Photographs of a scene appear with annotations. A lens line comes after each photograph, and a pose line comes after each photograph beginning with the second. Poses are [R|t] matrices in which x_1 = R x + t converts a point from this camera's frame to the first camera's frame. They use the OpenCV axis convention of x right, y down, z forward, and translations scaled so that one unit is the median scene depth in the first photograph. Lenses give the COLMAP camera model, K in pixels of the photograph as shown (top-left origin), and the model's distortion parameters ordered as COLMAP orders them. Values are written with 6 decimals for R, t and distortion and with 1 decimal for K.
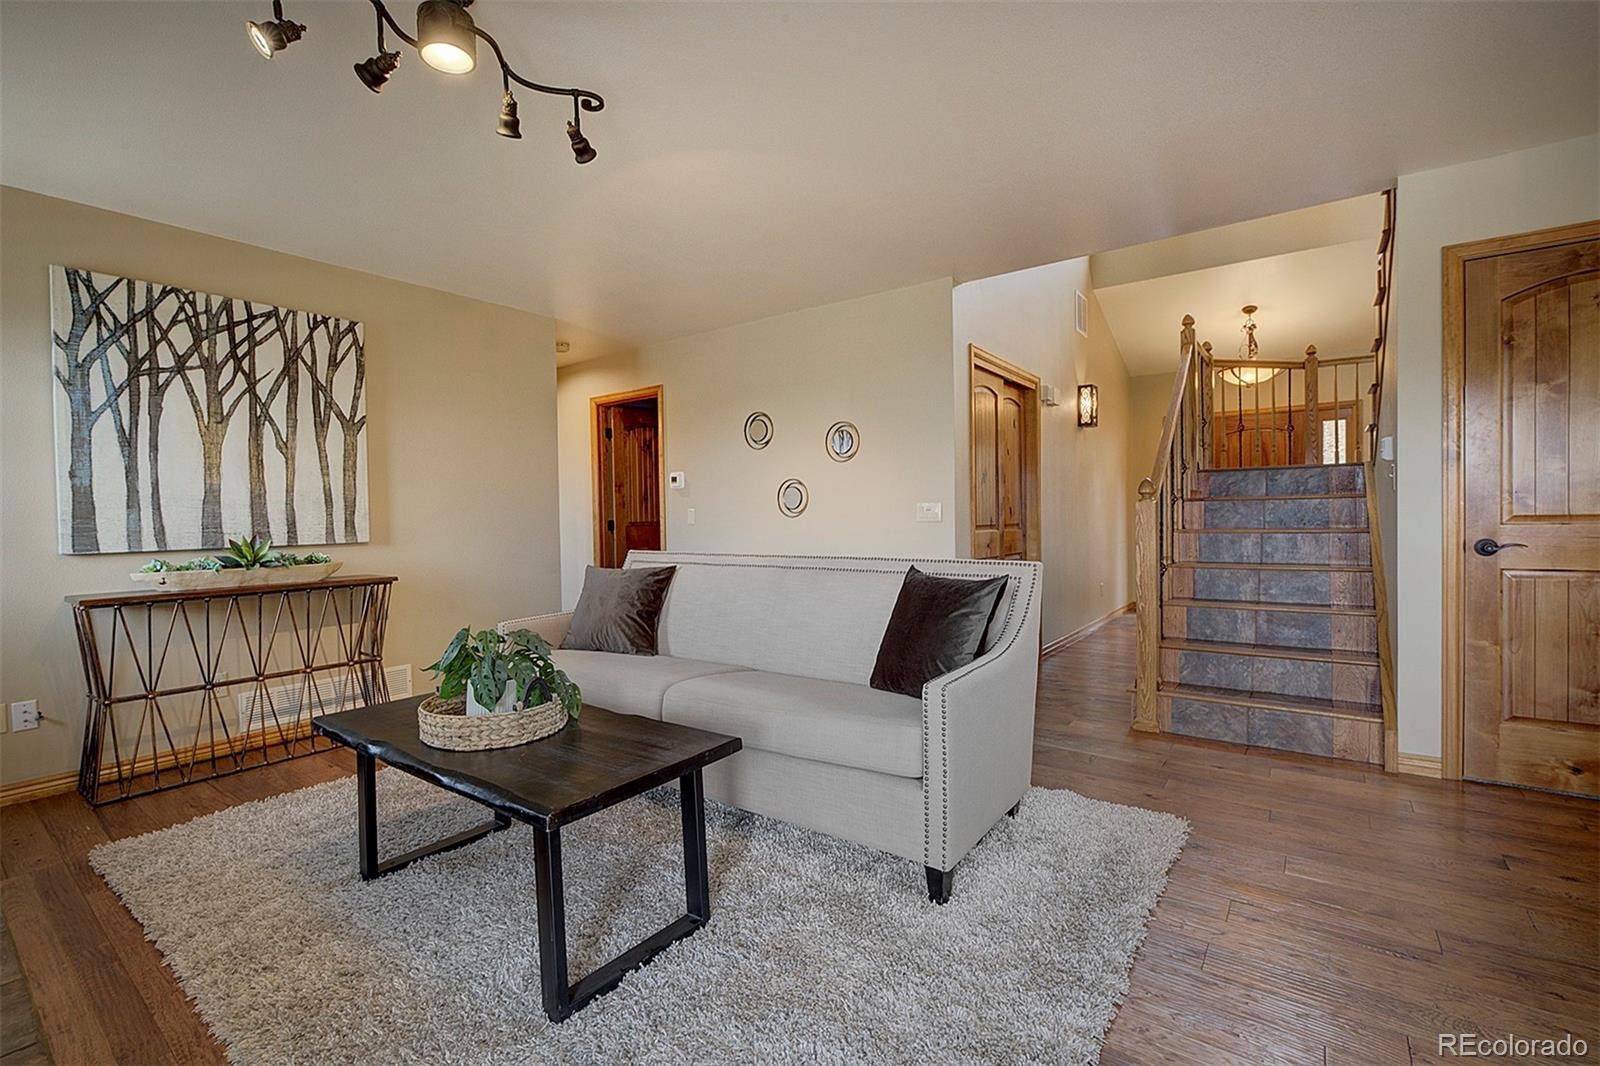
lens RADIAL K [[708.3, 0, 800.0], [0, 708.3, 533.0], [0, 0, 1]] dist [-0.015311, 0.000377]
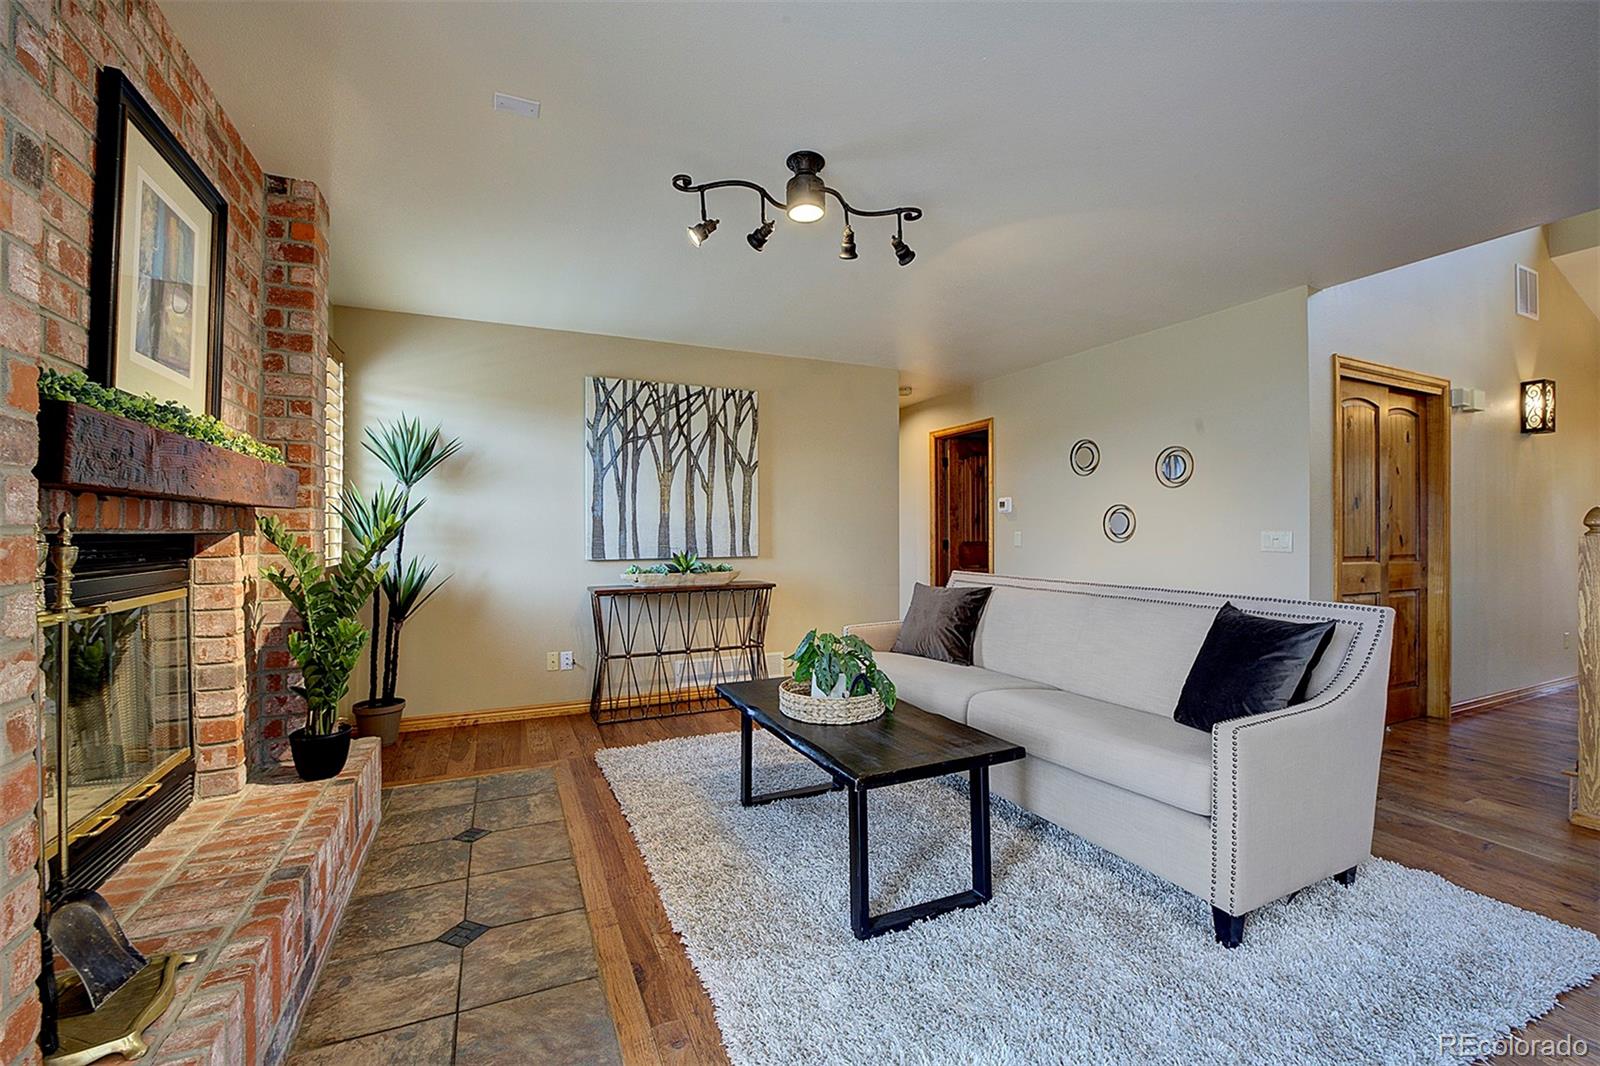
lens RADIAL K [[657.1, 0, 790.7], [0, 657.1, 532.0], [0, 0, 1]] dist [-0.021931, 0.003805]
pose [[0.873473, 0.011481, -0.486738, 0.071508], [-0.022404, 0.999611, -0.016626, -0.022885], [0.486357, 0.025427, 0.873390, -0.082695]]
